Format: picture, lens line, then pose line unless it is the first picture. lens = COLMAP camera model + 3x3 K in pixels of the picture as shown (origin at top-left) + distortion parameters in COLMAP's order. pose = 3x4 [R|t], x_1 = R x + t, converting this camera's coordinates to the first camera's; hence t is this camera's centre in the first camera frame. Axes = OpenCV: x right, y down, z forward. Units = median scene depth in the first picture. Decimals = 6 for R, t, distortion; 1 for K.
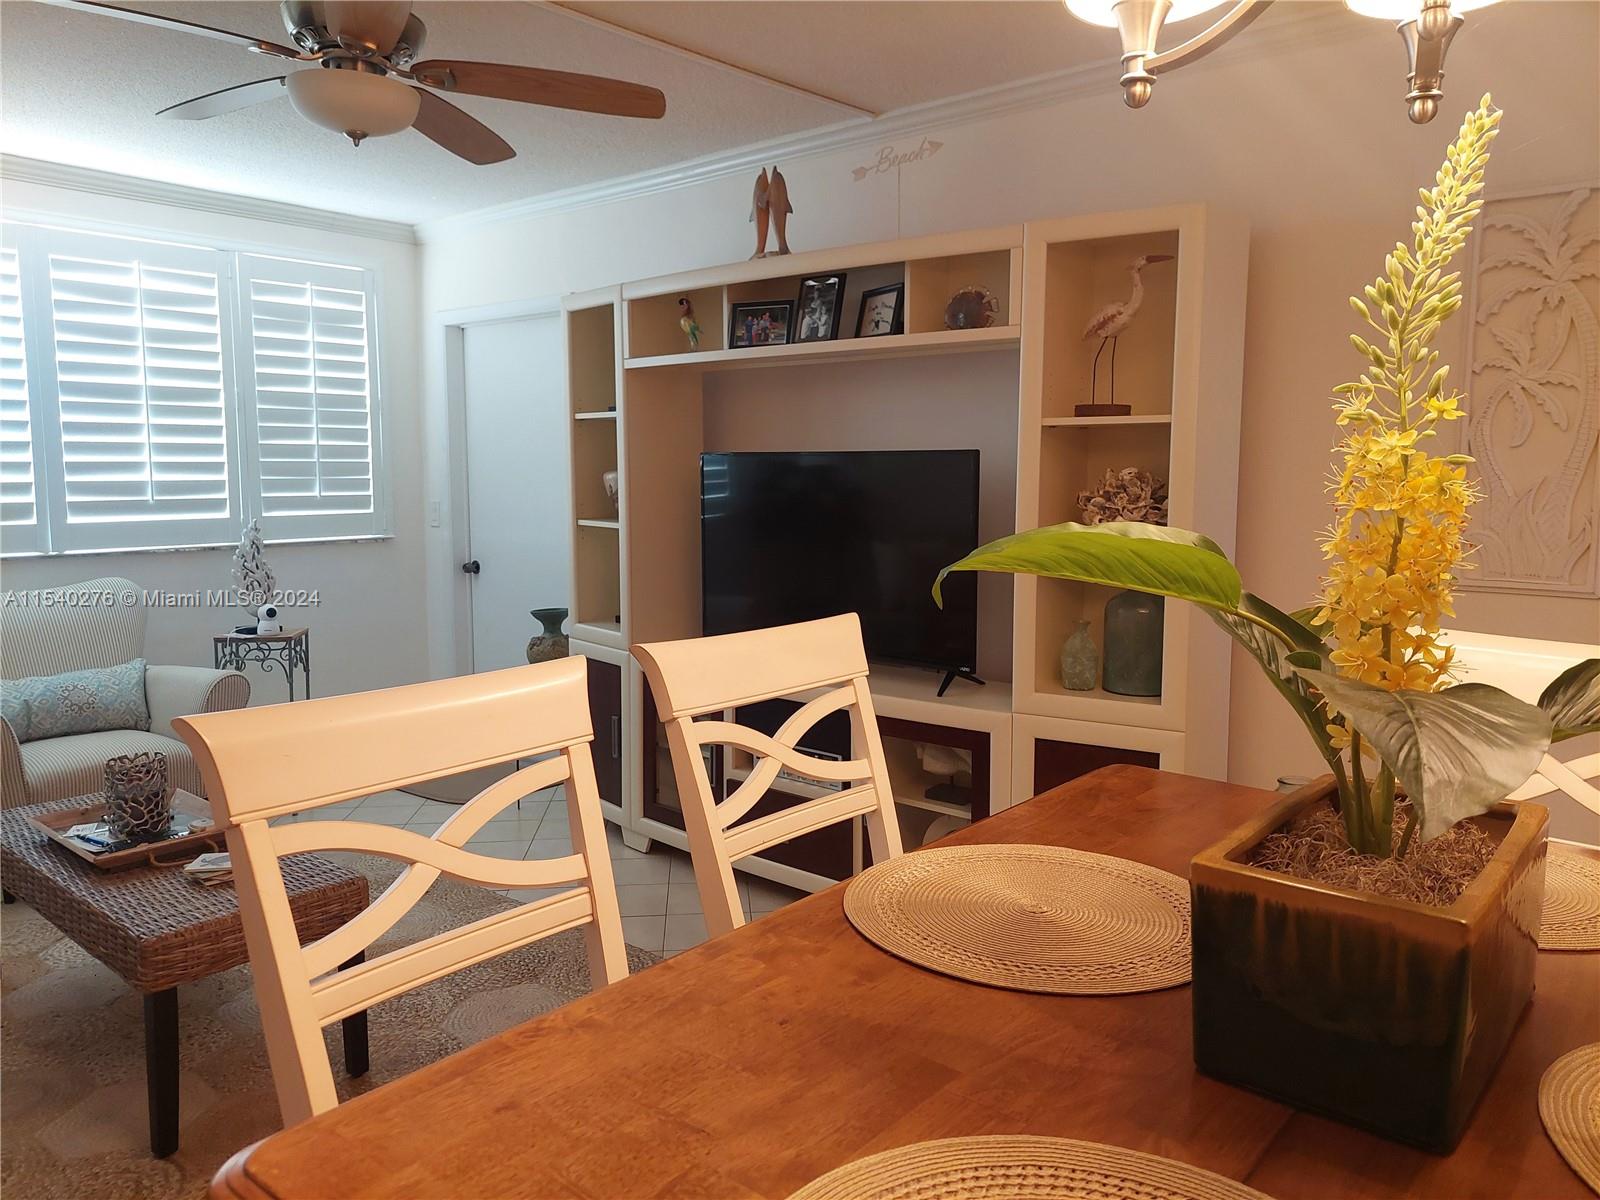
lens RADIAL K [[1149.5, 0, 813.6], [0, 1149.5, 590.8], [0, 0, 1]] dist [0.065073, -0.066182]
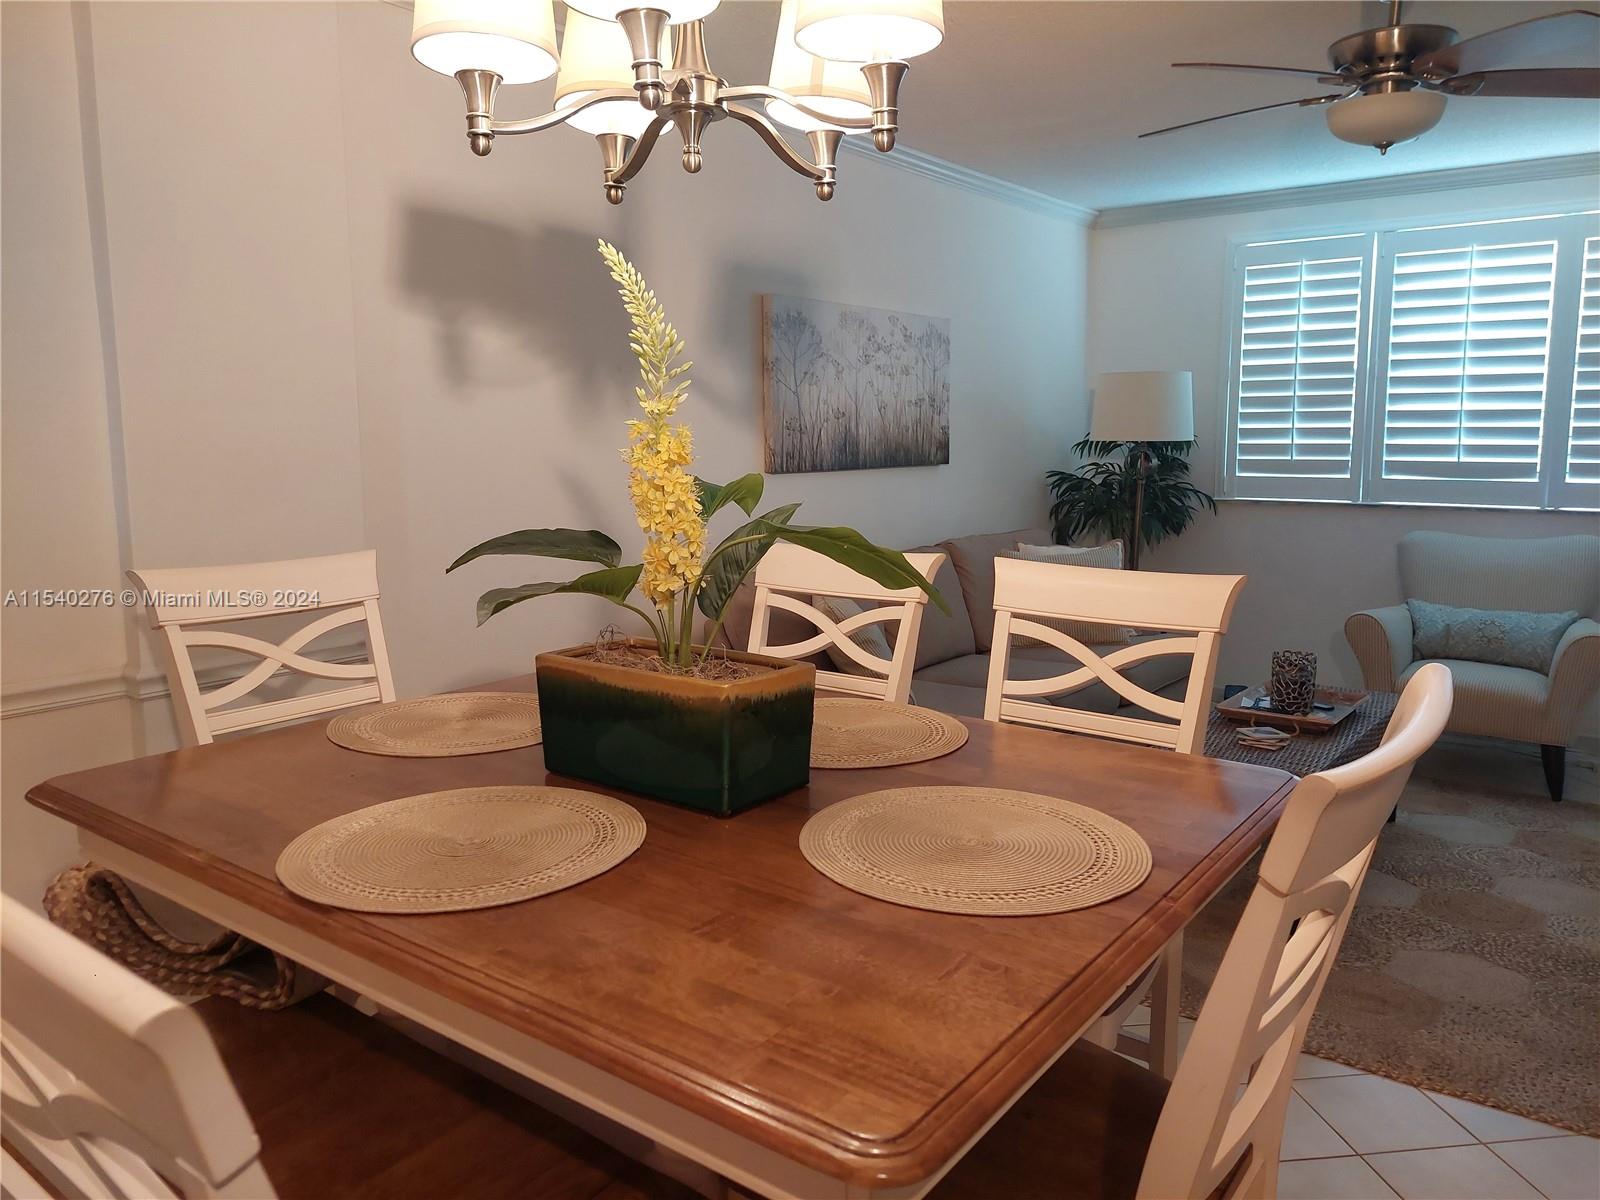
lens RADIAL K [[1149.5, 0, 804.9], [0, 1149.5, 587.5], [0, 0, 1]] dist [0.065073, -0.066182]
pose [[0.051861, 0.131913, -0.989904, 0.416899], [-0.102521, 0.986704, 0.126115, -0.024461], [0.993378, 0.094946, 0.064695, 0.212440]]
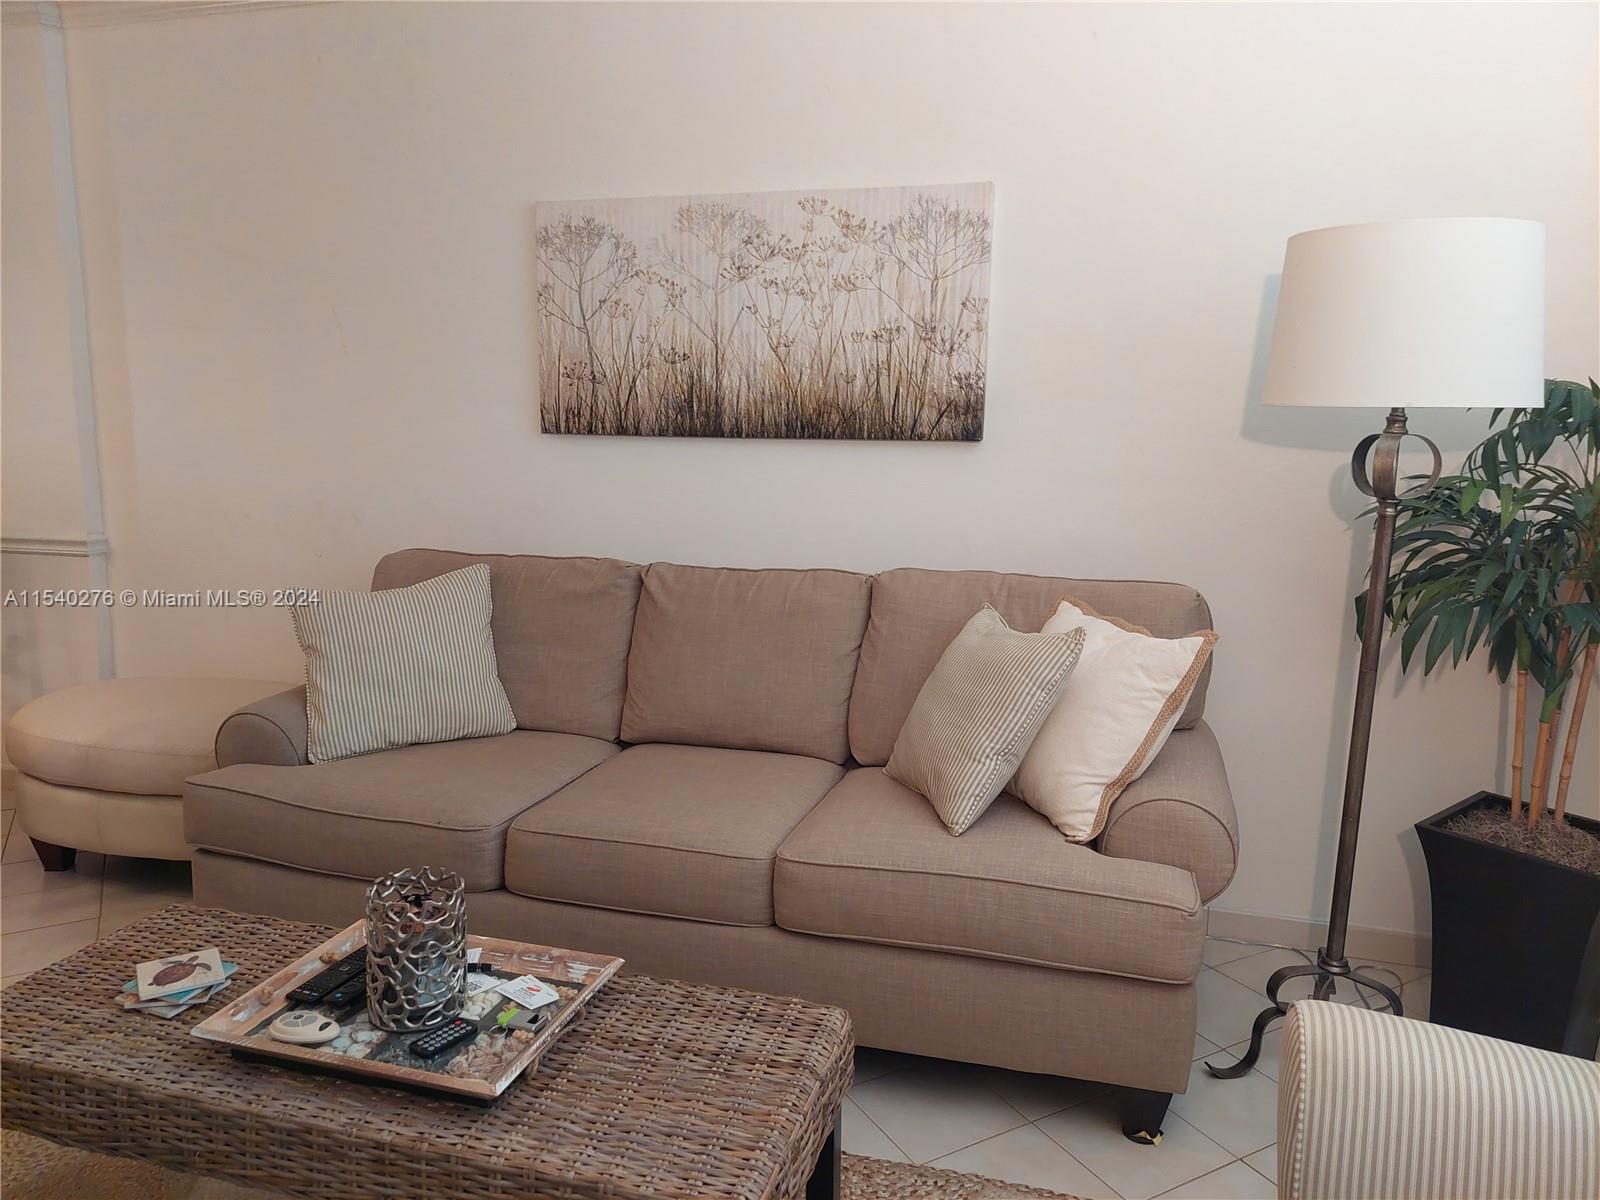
lens RADIAL K [[1149.5, 0, 795.5], [0, 1149.5, 589.4], [0, 0, 1]] dist [0.065073, -0.066182]
pose [[-0.909729, 0.061099, -0.410682, -0.313258], [-0.052560, 0.964210, 0.259879, -0.095291], [0.411862, 0.258005, -0.873959, 0.927774]]
